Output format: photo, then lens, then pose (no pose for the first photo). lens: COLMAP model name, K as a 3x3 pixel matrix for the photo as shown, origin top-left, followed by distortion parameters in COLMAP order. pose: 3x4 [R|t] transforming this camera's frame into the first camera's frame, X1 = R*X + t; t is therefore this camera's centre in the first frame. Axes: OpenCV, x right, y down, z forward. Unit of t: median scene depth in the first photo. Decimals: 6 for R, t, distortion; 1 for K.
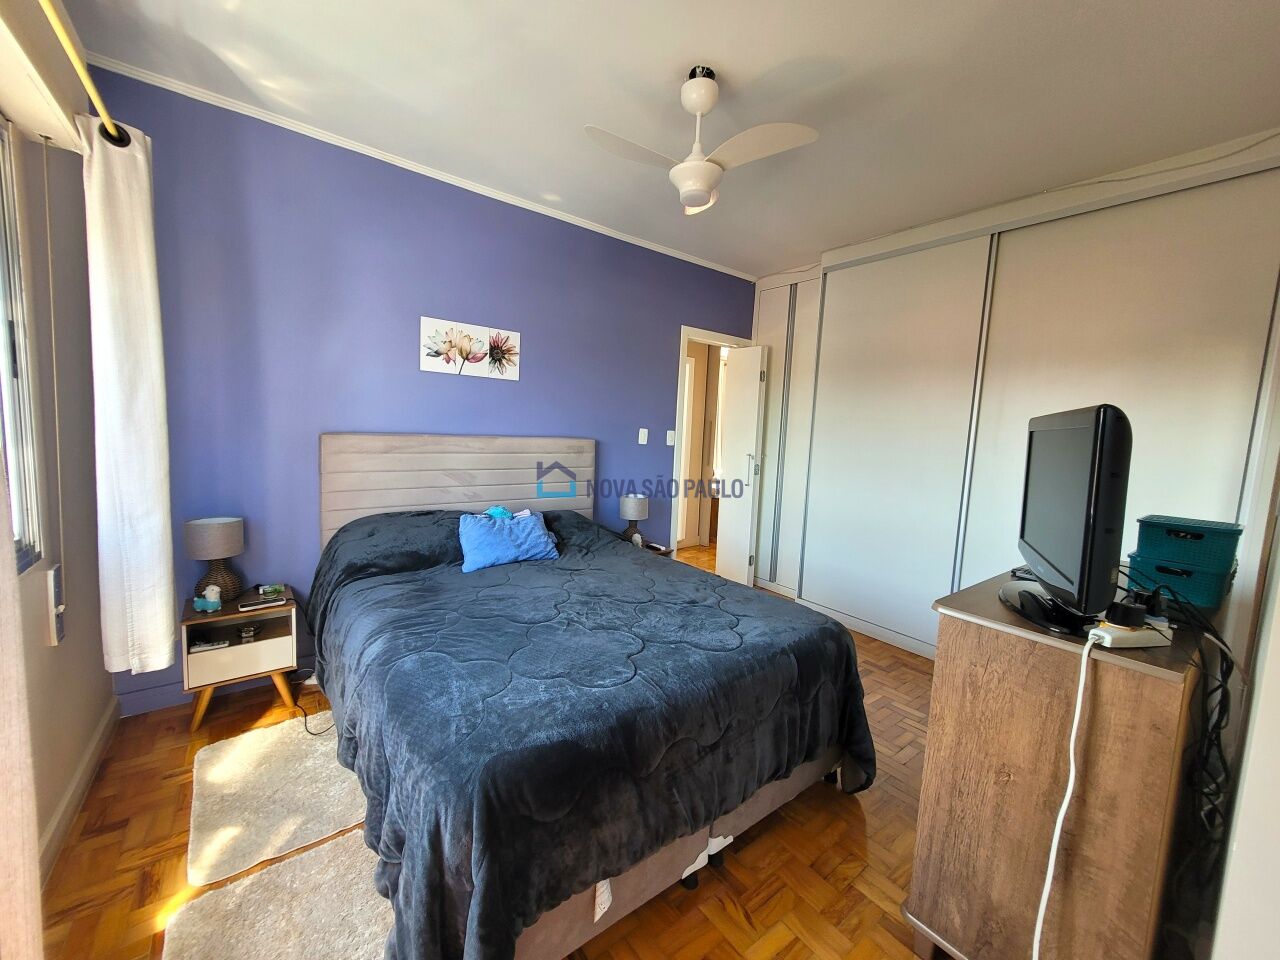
lens RADIAL K [[487.0, 0, 643.4], [0, 487.0, 476.7], [0, 0, 1]] dist [-0.000880, -0.002577]
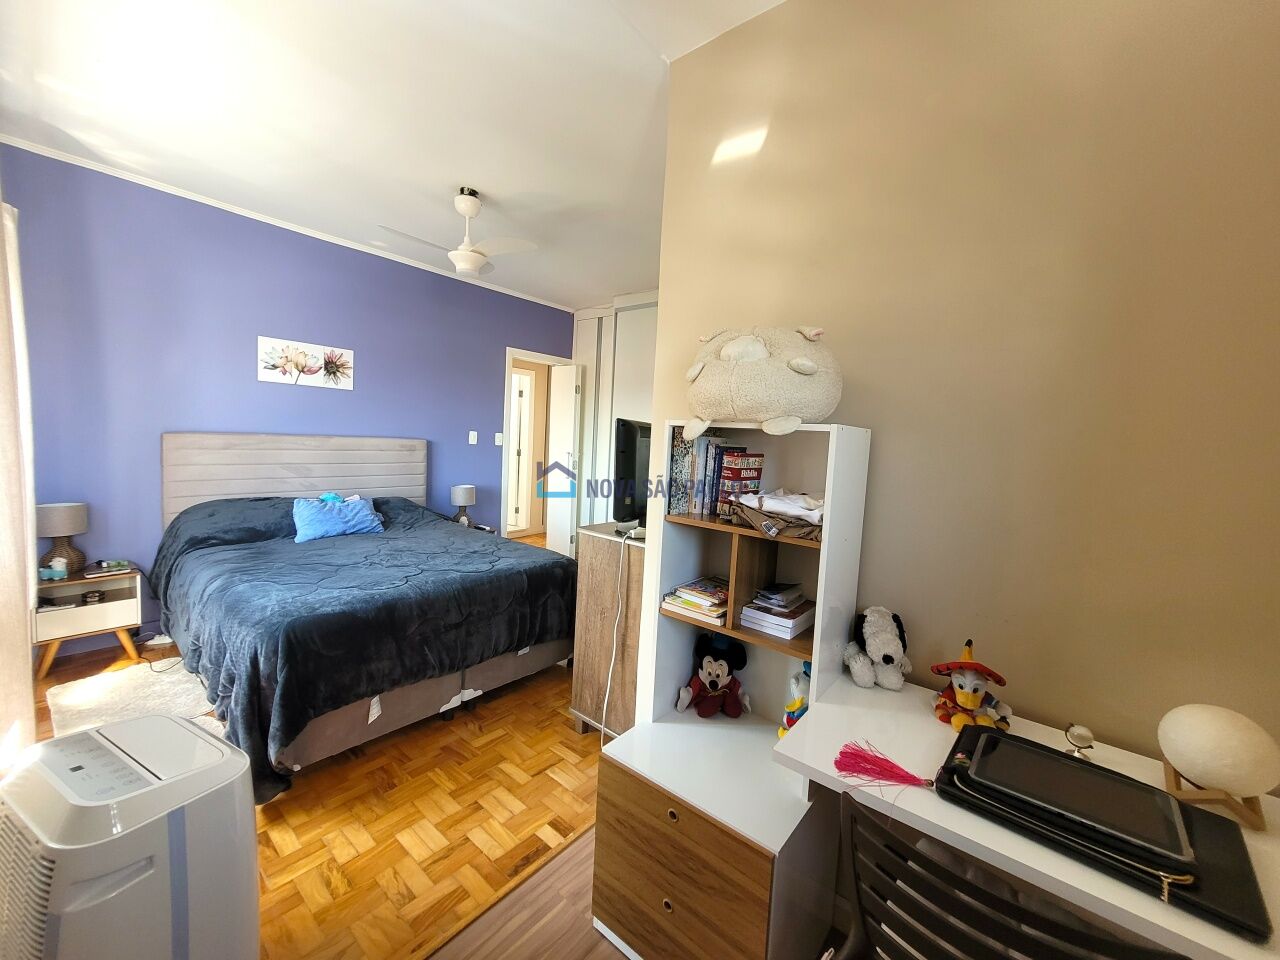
lens RADIAL K [[487.0, 0, 643.4], [0, 487.0, 476.7], [0, 0, 1]] dist [-0.000880, -0.002577]
pose [[0.976517, -0.012829, 0.215056, 0.246855], [0.014774, 0.999863, -0.007442, 0.048551], [-0.214932, 0.010444, 0.976573, -0.438944]]
